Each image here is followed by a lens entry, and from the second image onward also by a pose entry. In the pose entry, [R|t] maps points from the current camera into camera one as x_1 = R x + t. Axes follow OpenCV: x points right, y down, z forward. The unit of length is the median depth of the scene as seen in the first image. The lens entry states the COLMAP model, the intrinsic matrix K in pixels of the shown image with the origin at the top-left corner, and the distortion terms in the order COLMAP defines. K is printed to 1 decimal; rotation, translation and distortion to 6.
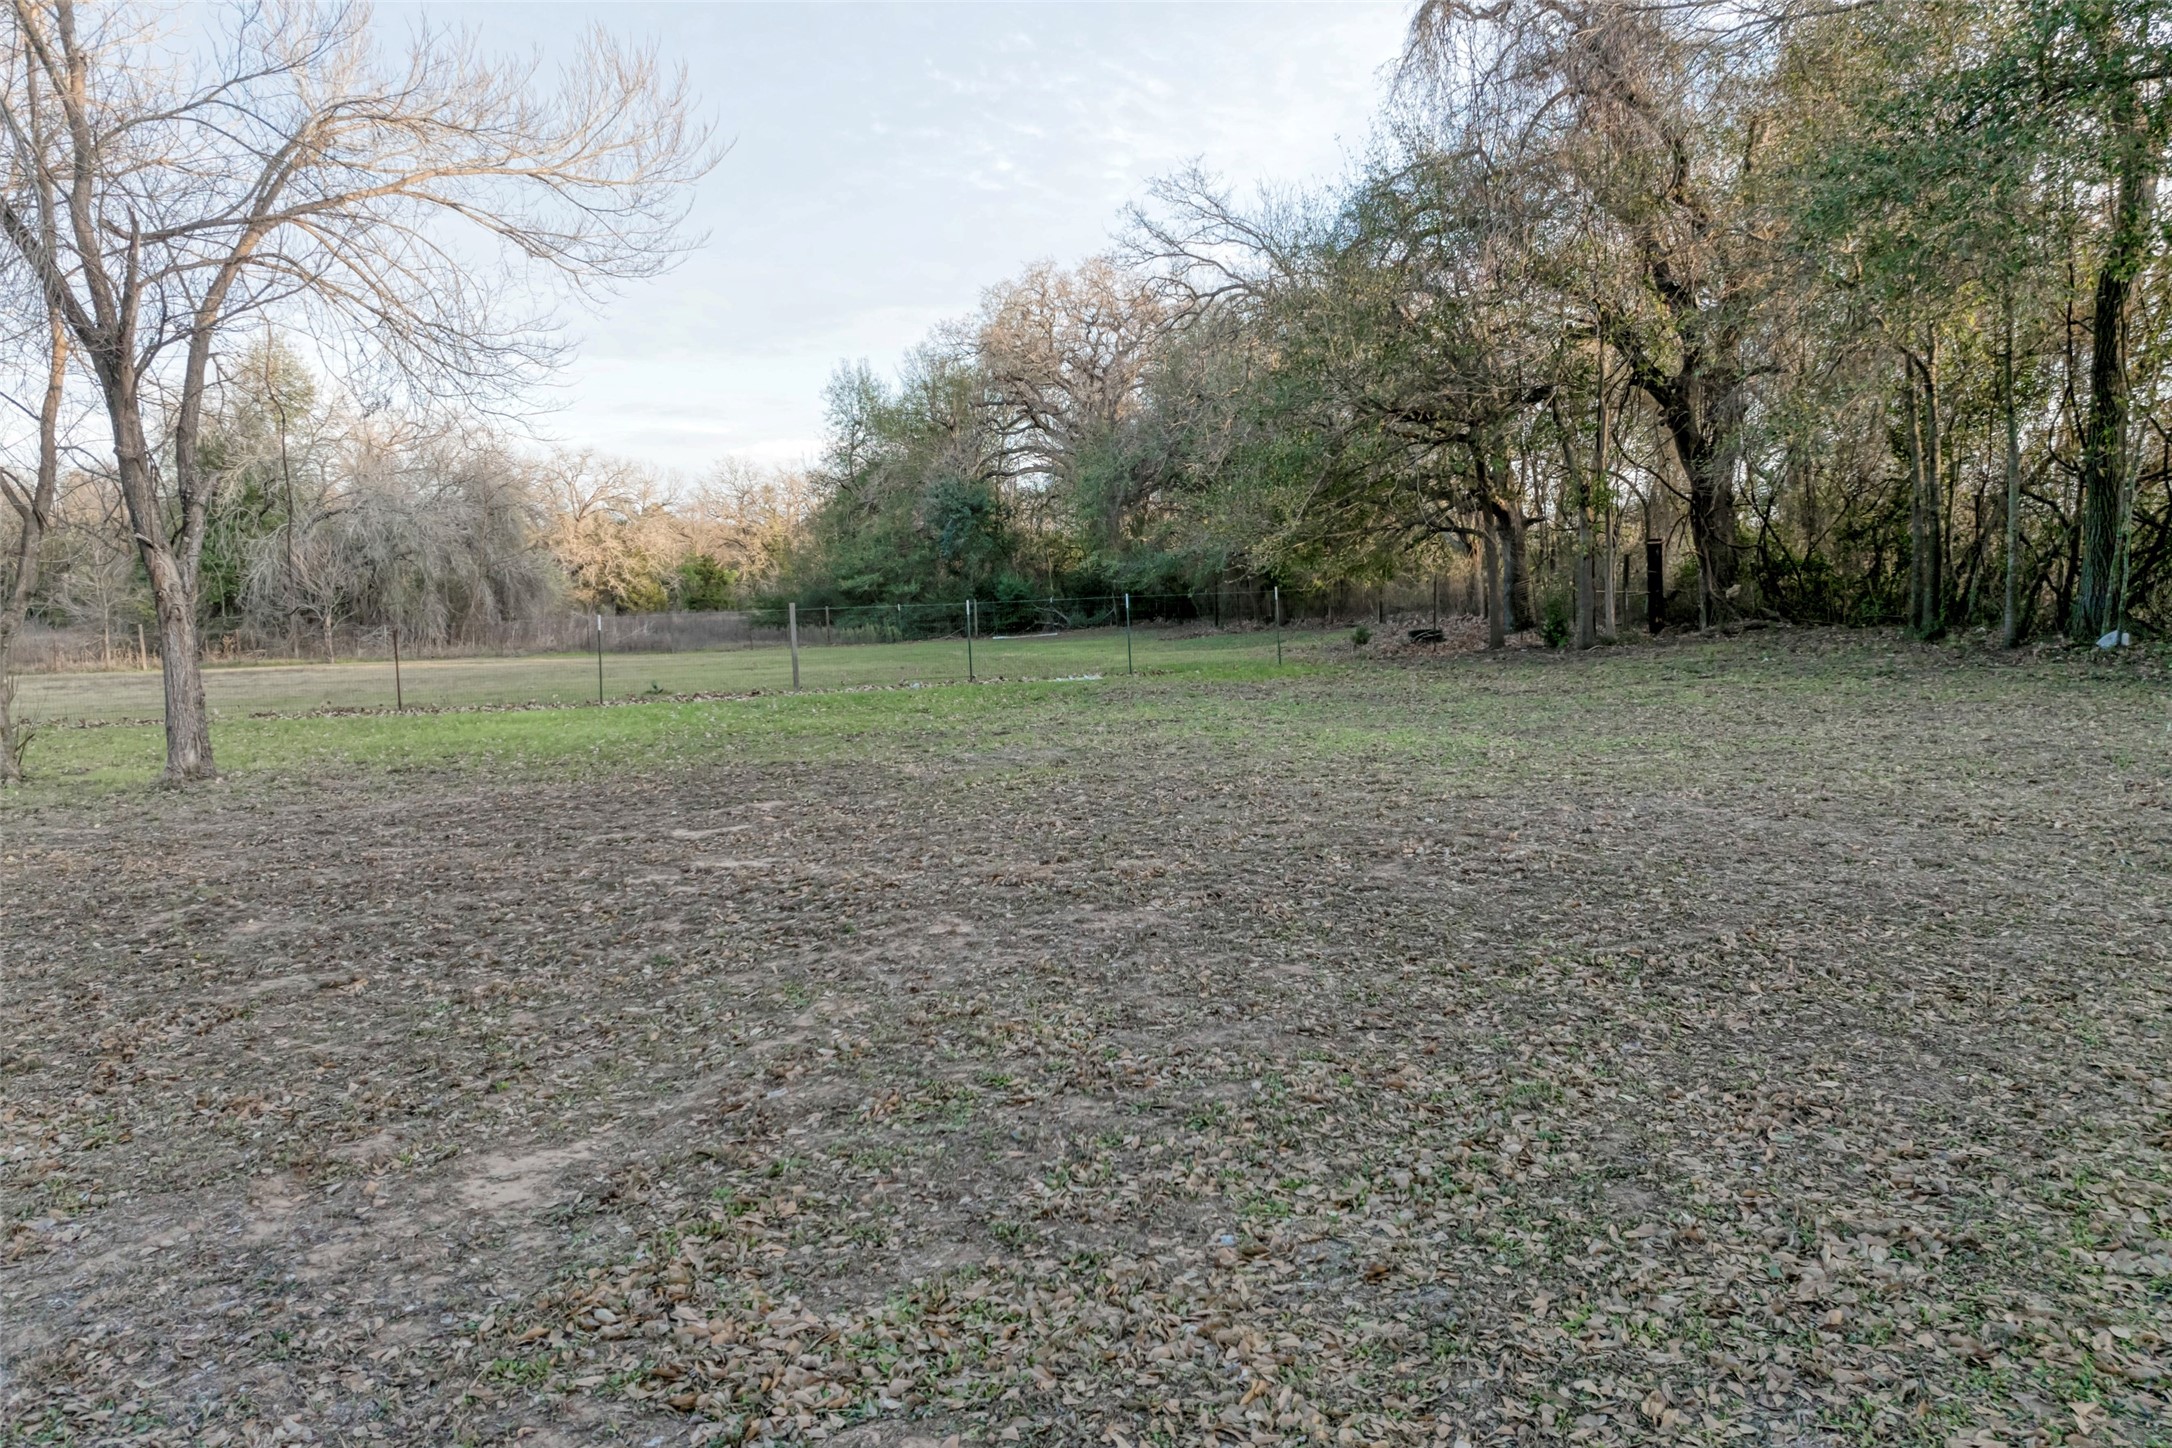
lens RADIAL K [[1471.4, 0, 1086.0], [0, 1471.4, 724.0], [0, 0, 1]] dist [-0.005382, -0.045808]
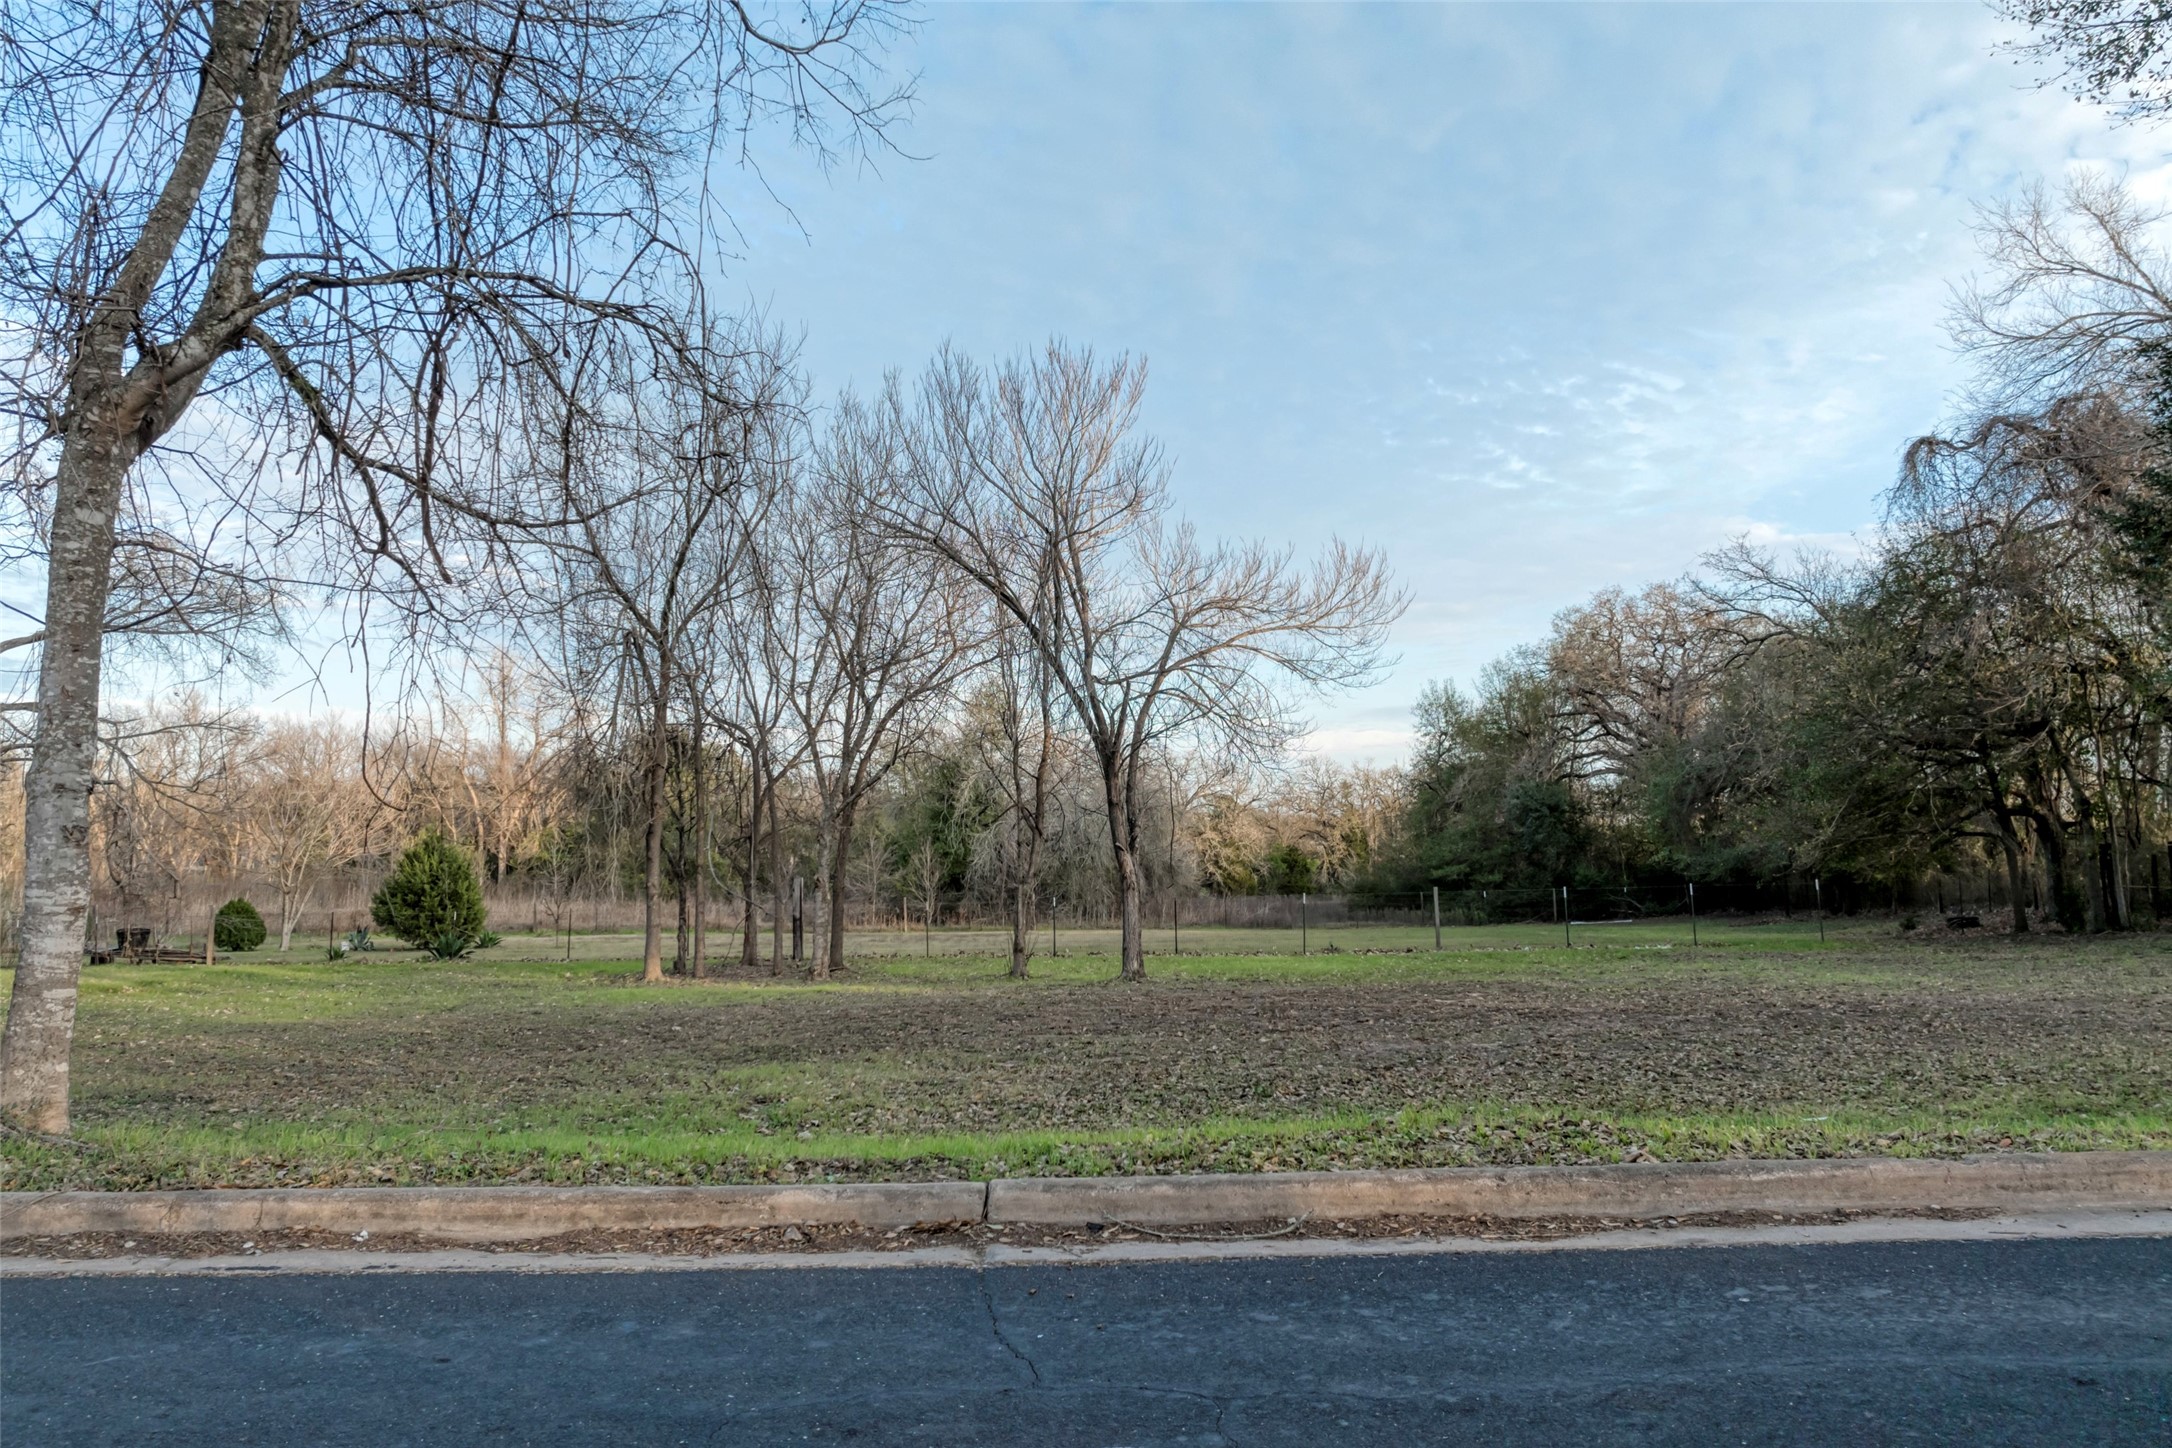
lens RADIAL K [[1471.4, 0, 1086.0], [0, 1471.4, 724.0], [0, 0, 1]] dist [-0.005382, -0.045808]
pose [[0.931955, -0.025510, -0.361675, 0.000849], [-0.045128, 0.981604, -0.185519, 0.015099], [0.359754, 0.189217, 0.913660, -0.162458]]
